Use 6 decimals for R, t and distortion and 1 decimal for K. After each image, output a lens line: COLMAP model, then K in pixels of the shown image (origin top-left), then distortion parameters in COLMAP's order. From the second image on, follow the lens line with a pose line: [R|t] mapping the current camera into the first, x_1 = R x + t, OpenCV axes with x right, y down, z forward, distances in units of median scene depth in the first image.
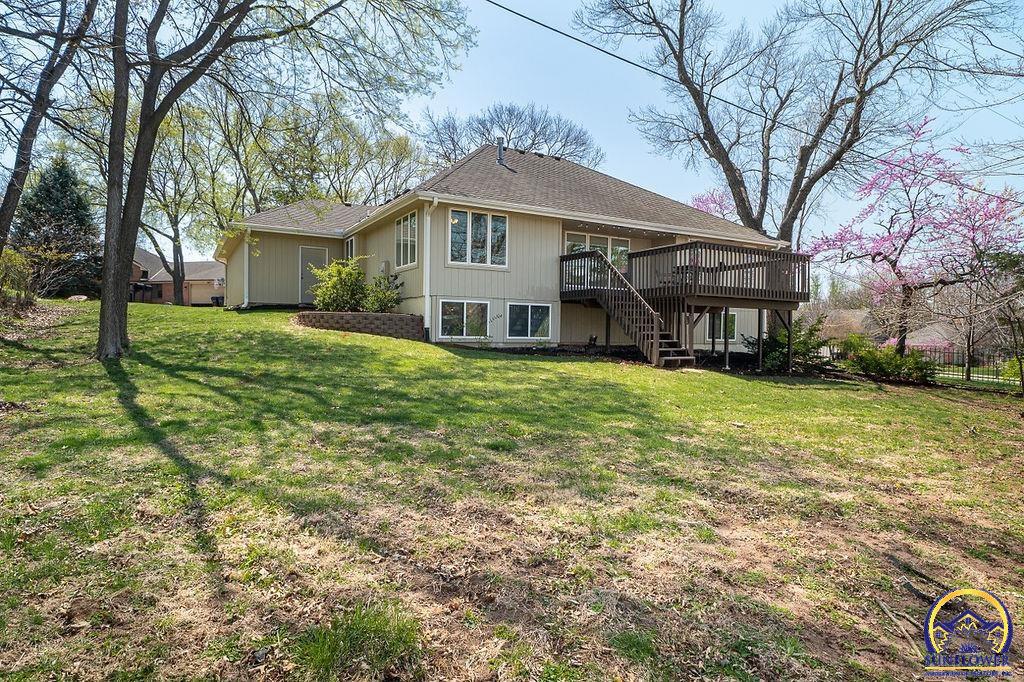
lens RADIAL K [[598.7, 0, 512.0], [0, 598.7, 341.0], [0, 0, 1]] dist [-0.002430, -0.000686]
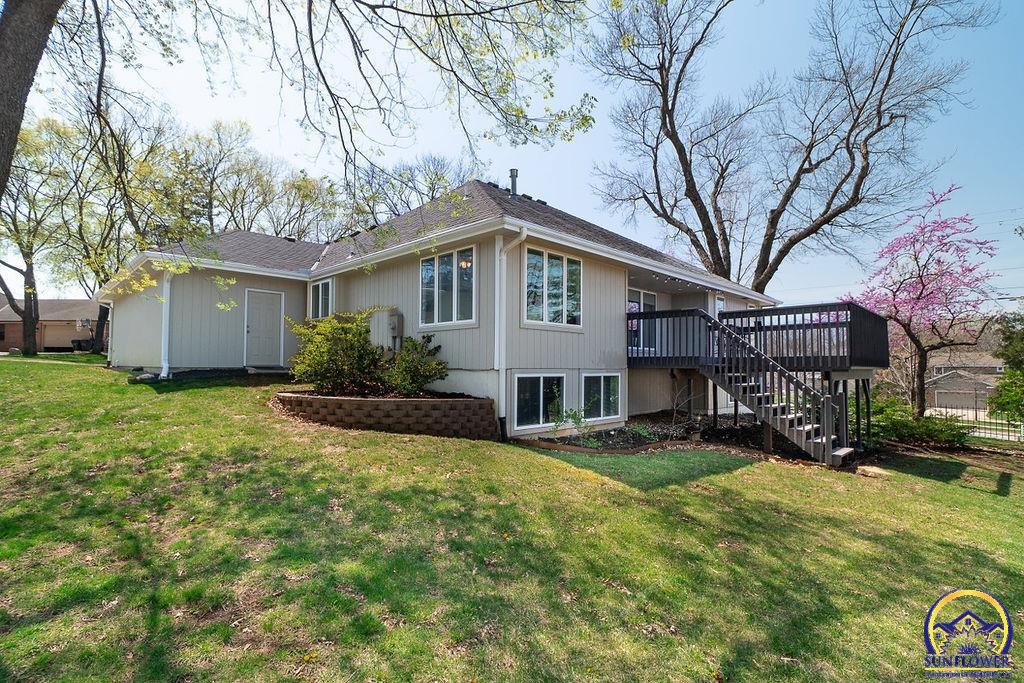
lens RADIAL K [[504.4, 0, 512.0], [0, 504.4, 341.5], [0, 0, 1]] dist [-0.014159, 0.000050]
pose [[0.962711, 0.003818, 0.270504, -0.227902], [0.012316, 0.998245, -0.057924, -0.059529], [-0.270250, 0.059096, 0.960975, 0.352065]]
